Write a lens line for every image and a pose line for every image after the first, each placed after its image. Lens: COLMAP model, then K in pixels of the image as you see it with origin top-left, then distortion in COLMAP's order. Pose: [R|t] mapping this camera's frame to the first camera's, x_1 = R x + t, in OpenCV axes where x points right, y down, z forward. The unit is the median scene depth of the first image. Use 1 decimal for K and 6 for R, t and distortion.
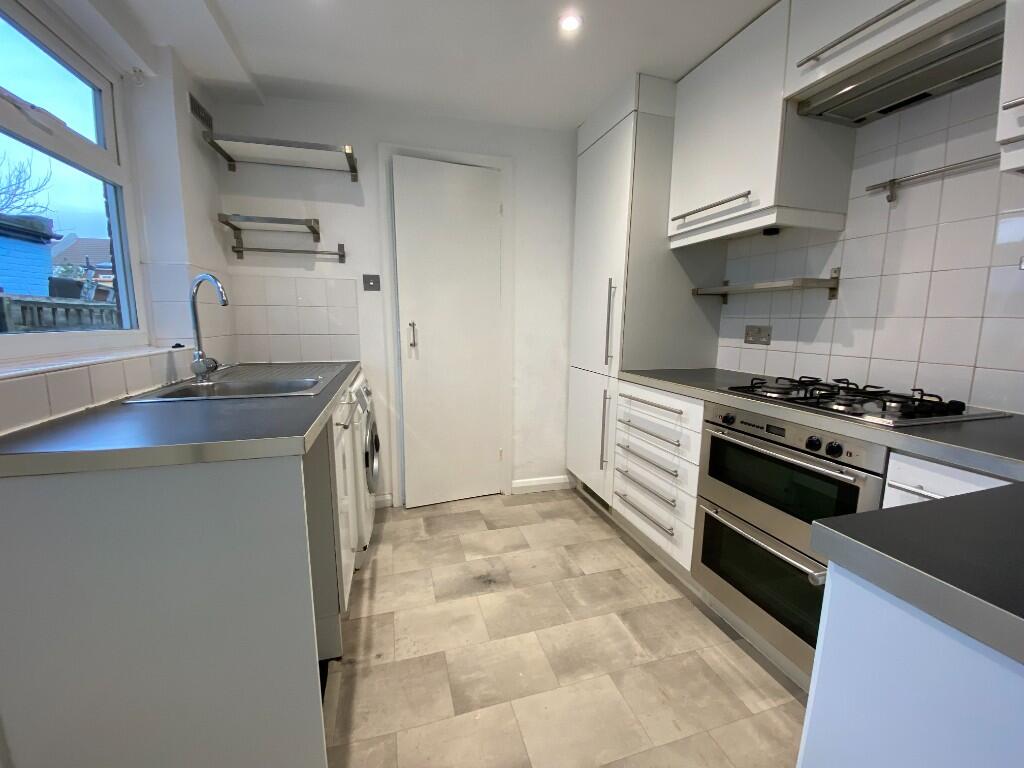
lens RADIAL K [[411.9, 0, 510.2], [0, 411.9, 384.3], [0, 0, 1]] dist [0.022116, -0.022304]
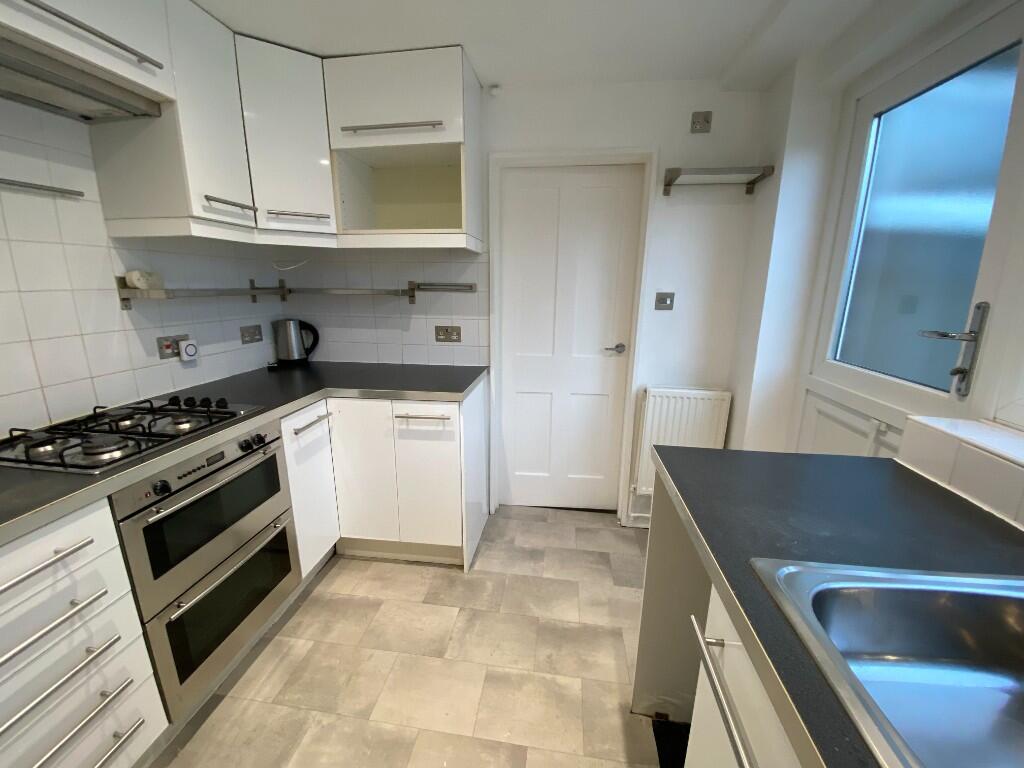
lens RADIAL K [[411.9, 0, 510.2], [0, 411.9, 384.3], [0, 0, 1]] dist [0.022116, -0.022304]
pose [[-0.915136, -0.105931, 0.388980, -0.284717], [0.046163, 0.930980, 0.362139, -0.288790], [-0.400494, 0.349362, -0.847083, 1.125874]]
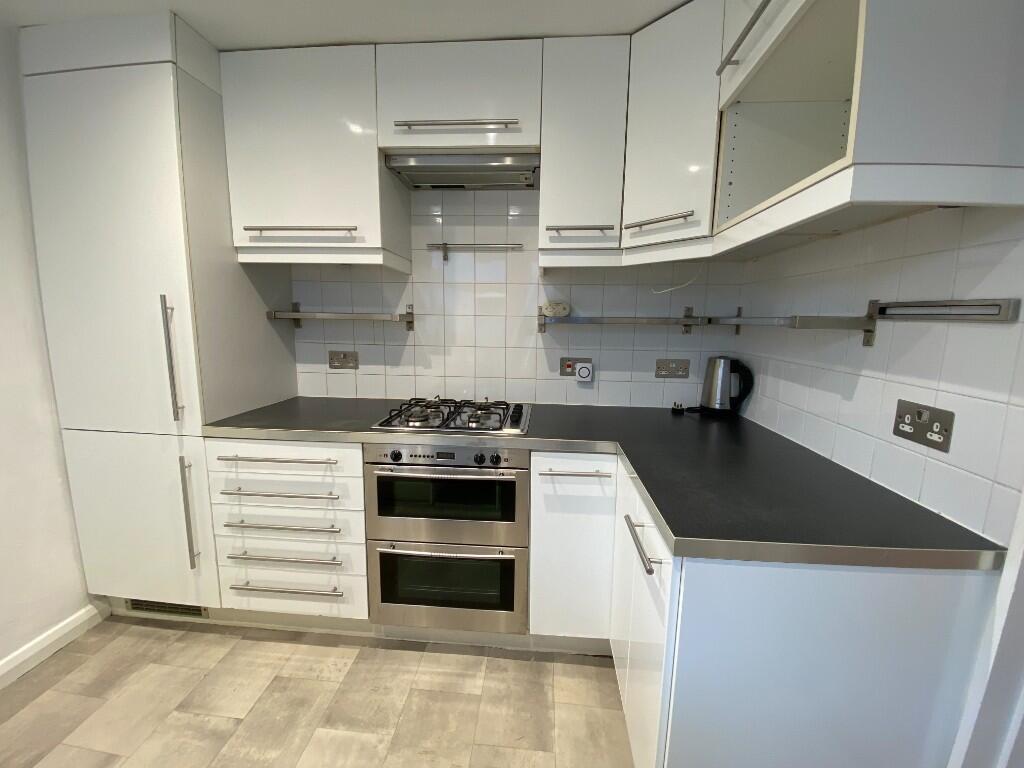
lens RADIAL K [[411.9, 0, 510.2], [0, 411.9, 384.3], [0, 0, 1]] dist [0.022116, -0.022304]
pose [[0.356422, -0.148368, 0.922470, -0.246287], [0.128015, 0.985755, 0.109084, -0.142146], [-0.925514, 0.079210, 0.370338, 0.292272]]
